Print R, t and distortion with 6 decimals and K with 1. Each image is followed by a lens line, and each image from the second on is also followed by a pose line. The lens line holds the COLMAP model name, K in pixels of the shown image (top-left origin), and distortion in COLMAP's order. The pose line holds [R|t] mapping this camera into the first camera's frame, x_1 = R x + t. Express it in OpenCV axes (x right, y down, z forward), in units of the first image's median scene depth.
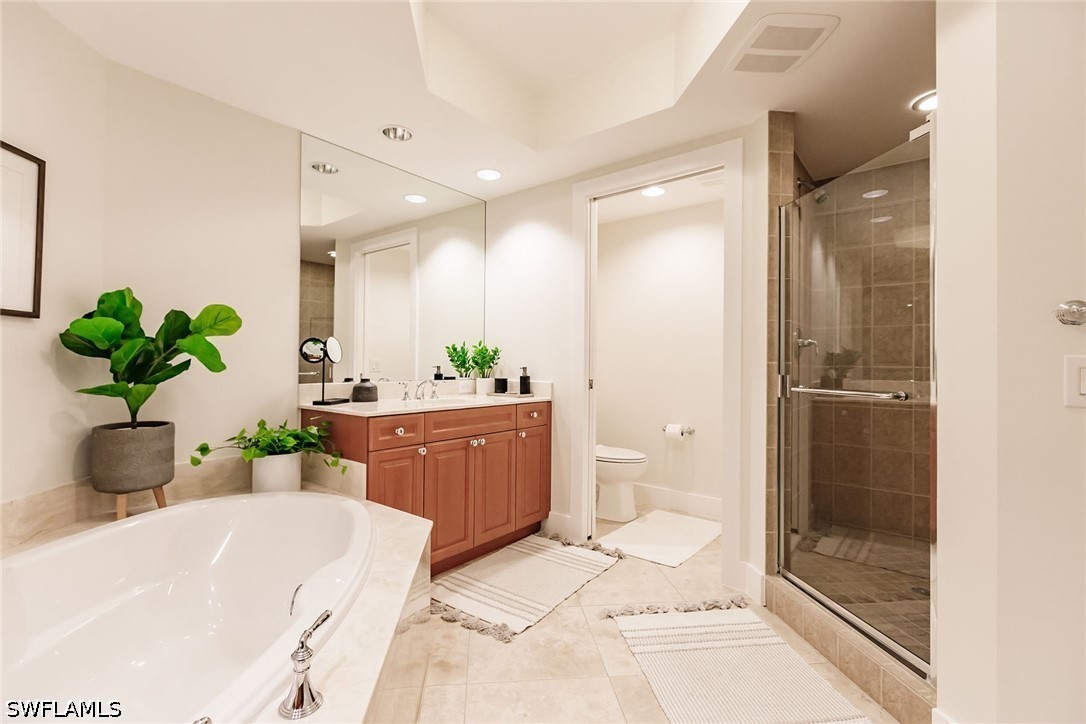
lens RADIAL K [[481.3, 0, 545.0], [0, 481.3, 362.7], [0, 0, 1]] dist [0.004980, -0.000228]
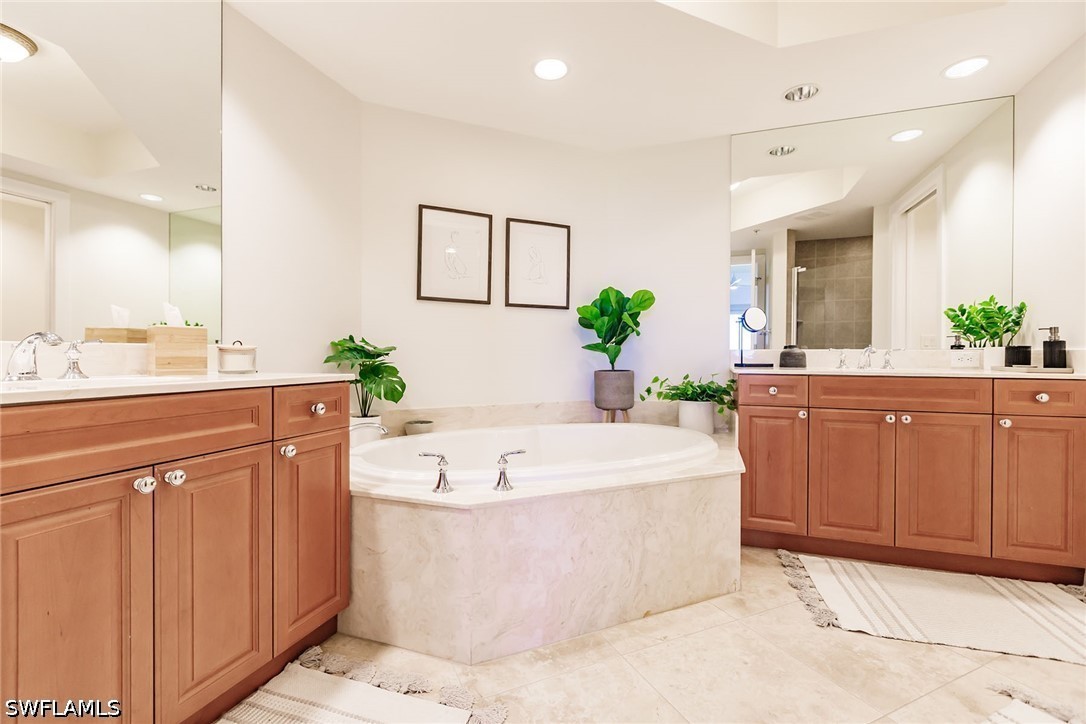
lens RADIAL K [[481.3, 0, 539.6], [0, 481.3, 359.1], [0, 0, 1]] dist [0.004980, -0.000228]
pose [[0.330702, 0.003193, -0.943730, 0.446332], [0.003204, 0.999985, 0.004506, 0.061114], [0.943730, -0.004514, 0.330687, 0.165601]]
